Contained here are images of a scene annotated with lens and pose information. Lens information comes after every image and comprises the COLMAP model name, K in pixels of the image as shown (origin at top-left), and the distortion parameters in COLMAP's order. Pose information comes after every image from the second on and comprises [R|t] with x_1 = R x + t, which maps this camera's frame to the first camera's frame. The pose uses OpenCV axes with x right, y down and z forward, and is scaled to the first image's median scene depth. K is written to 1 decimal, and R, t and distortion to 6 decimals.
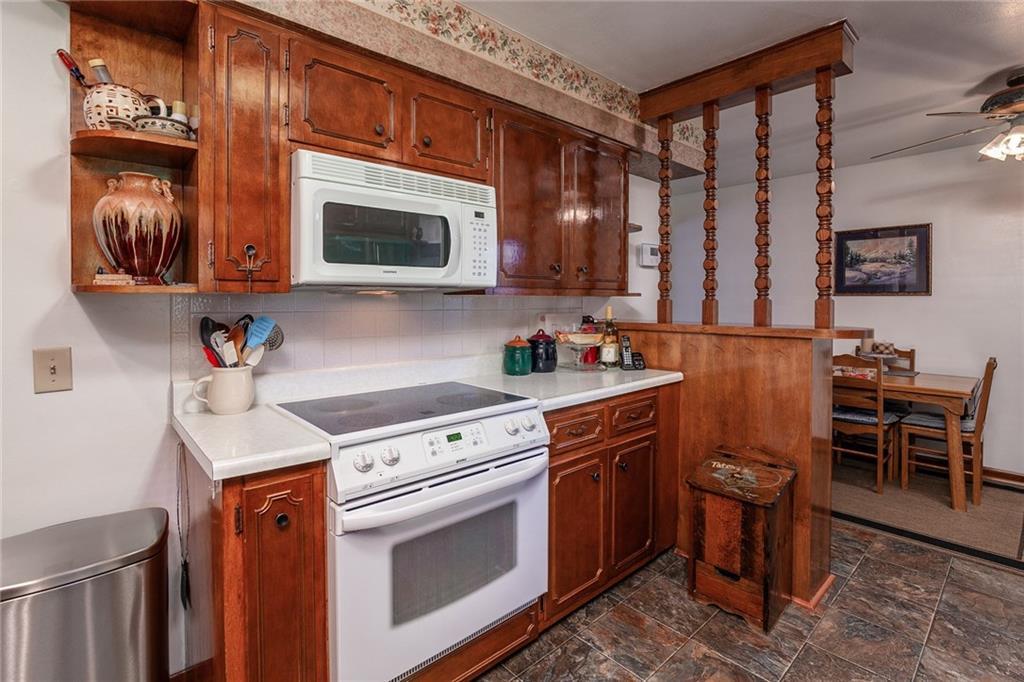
lens RADIAL K [[504.4, 0, 512.8], [0, 504.4, 308.6], [0, 0, 1]] dist [-0.000613, 0.000103]
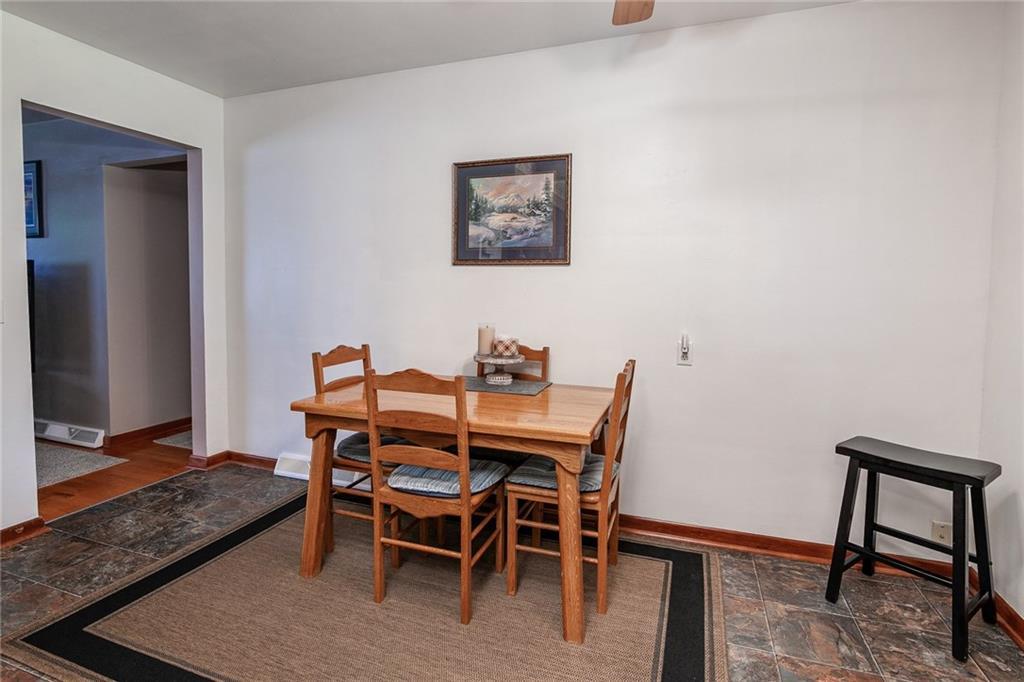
lens RADIAL K [[504.4, 0, 512.8], [0, 504.4, 308.6], [0, 0, 1]] dist [-0.000613, 0.000103]
pose [[0.902858, -0.007316, 0.429877, 0.473466], [-0.006726, 0.999493, 0.031137, 0.010579], [-0.429887, -0.031003, 0.902350, 0.432633]]
